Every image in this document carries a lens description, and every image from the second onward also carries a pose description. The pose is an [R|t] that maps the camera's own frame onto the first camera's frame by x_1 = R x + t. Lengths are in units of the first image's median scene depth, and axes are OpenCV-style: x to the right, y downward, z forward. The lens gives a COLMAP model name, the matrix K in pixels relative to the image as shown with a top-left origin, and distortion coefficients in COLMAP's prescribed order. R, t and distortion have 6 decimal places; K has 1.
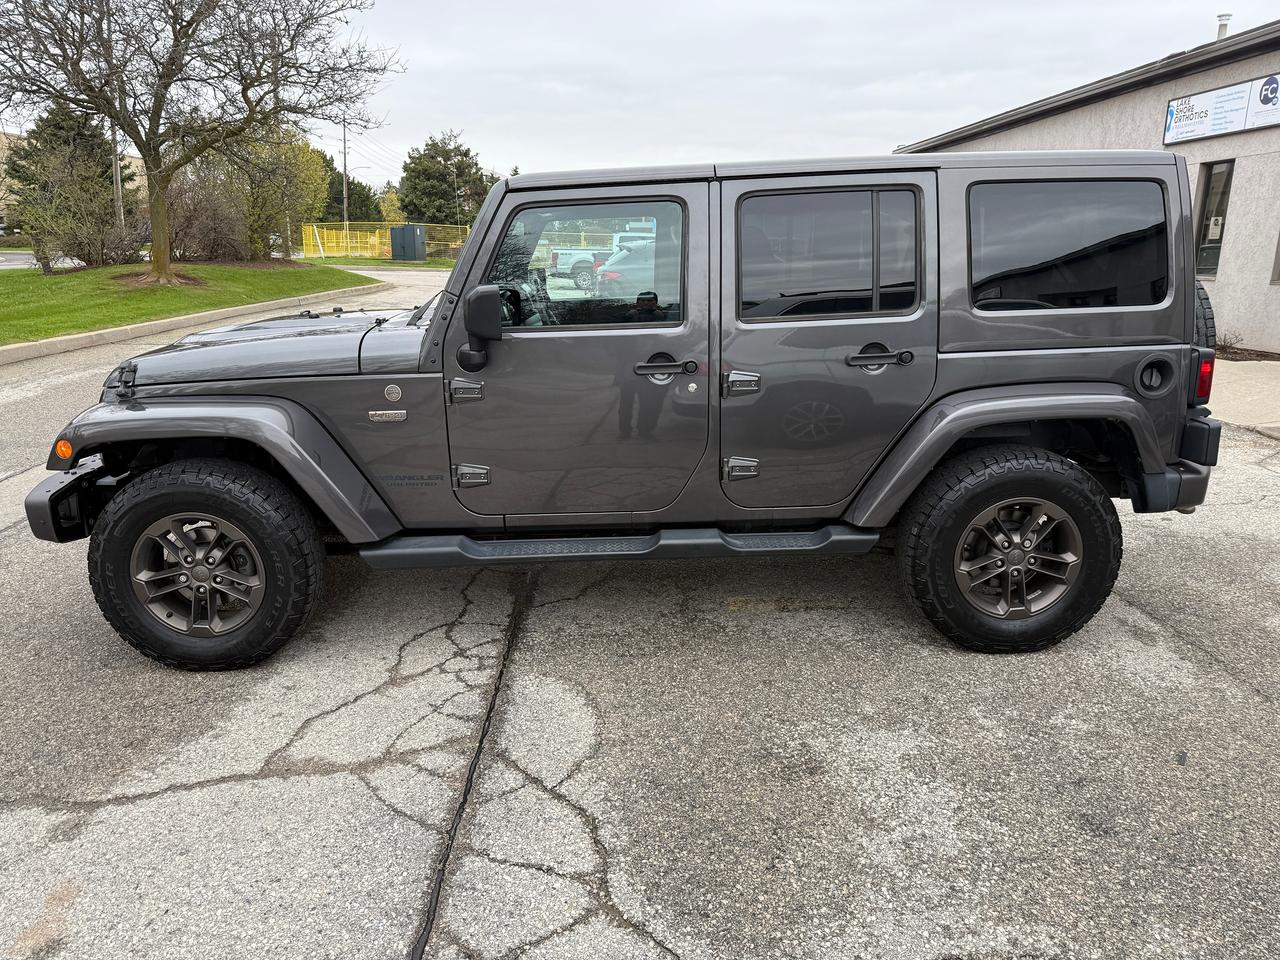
lens RADIAL K [[885.4, 0, 647.6], [0, 885.4, 478.6], [0, 0, 1]] dist [0.006369, -0.005795]
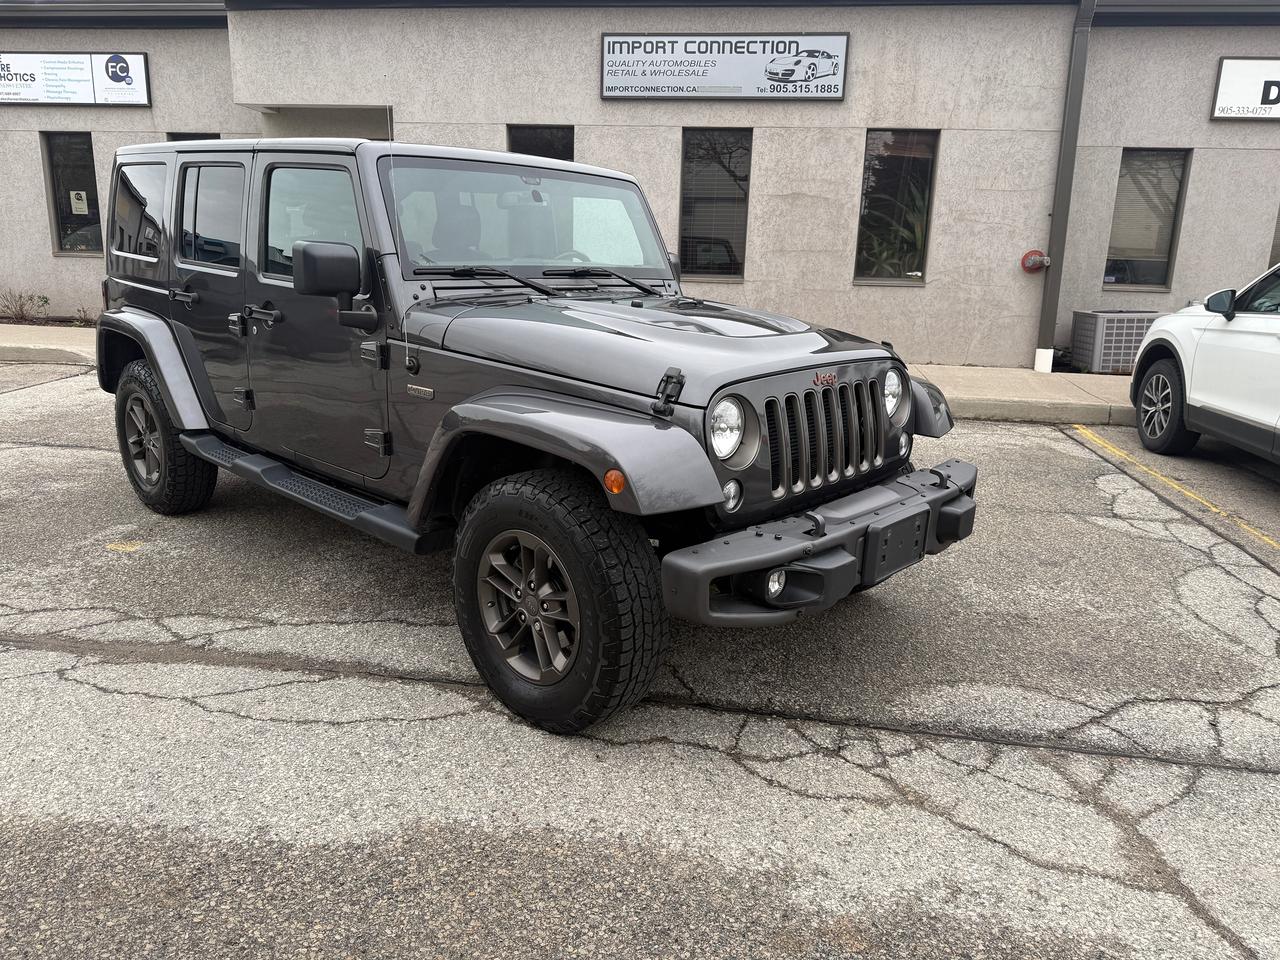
lens RADIAL K [[885.4, 0, 647.6], [0, 885.4, 478.6], [0, 0, 1]] dist [0.006369, -0.005795]
pose [[0.185523, -0.248220, 0.950773, -0.986009], [0.222043, 0.953133, 0.205509, -0.243917], [-0.957224, 0.172986, 0.231943, 0.998550]]
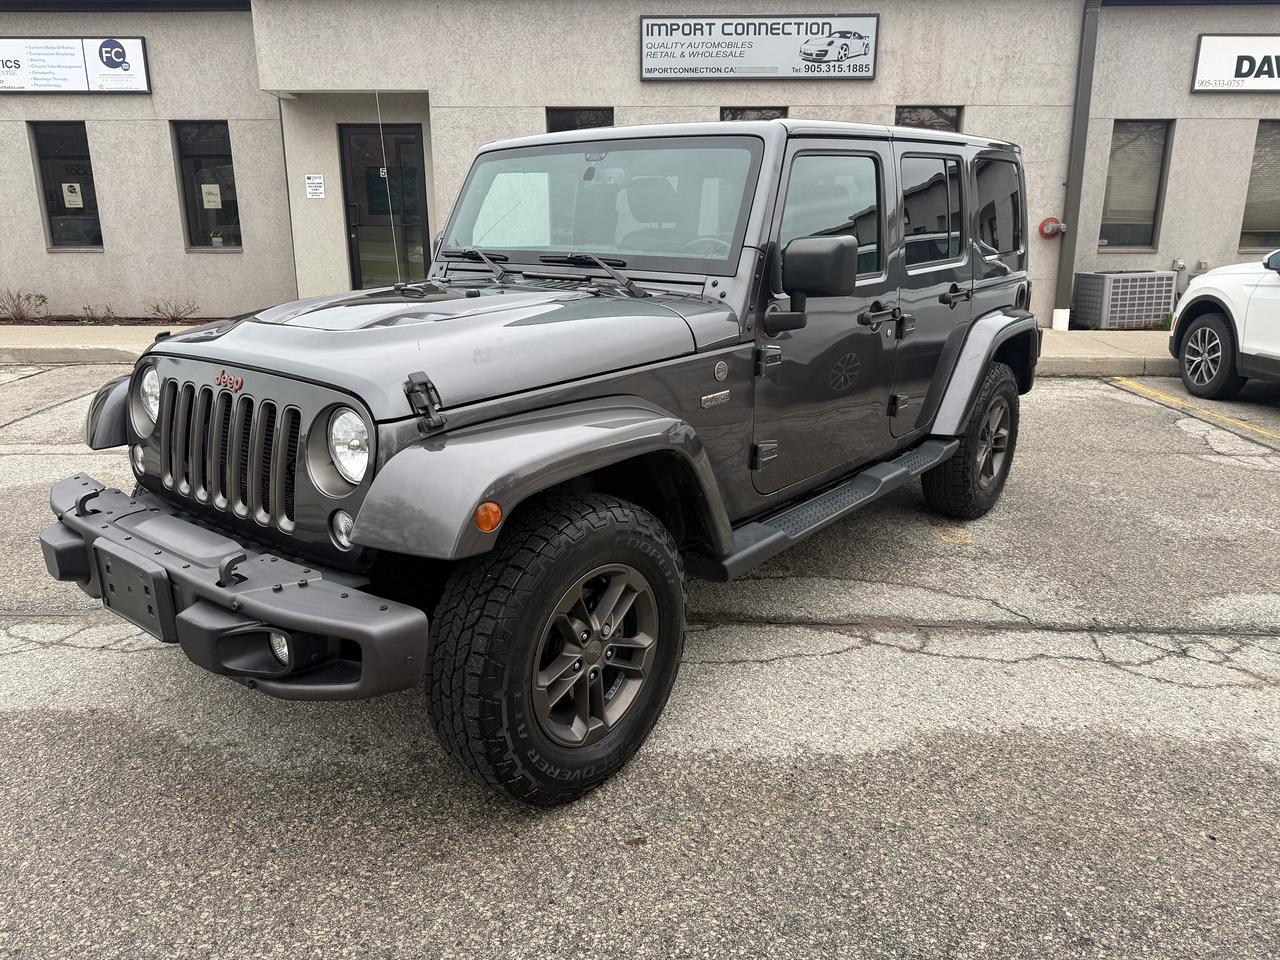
lens RADIAL K [[885.4, 0, 647.6], [0, 885.4, 478.6], [0, 0, 1]] dist [0.006369, -0.005795]
pose [[0.074562, -0.281318, 0.956714, -1.175539], [0.252378, 0.933475, 0.254815, -0.383769], [-0.964752, 0.222454, 0.140600, 1.499044]]
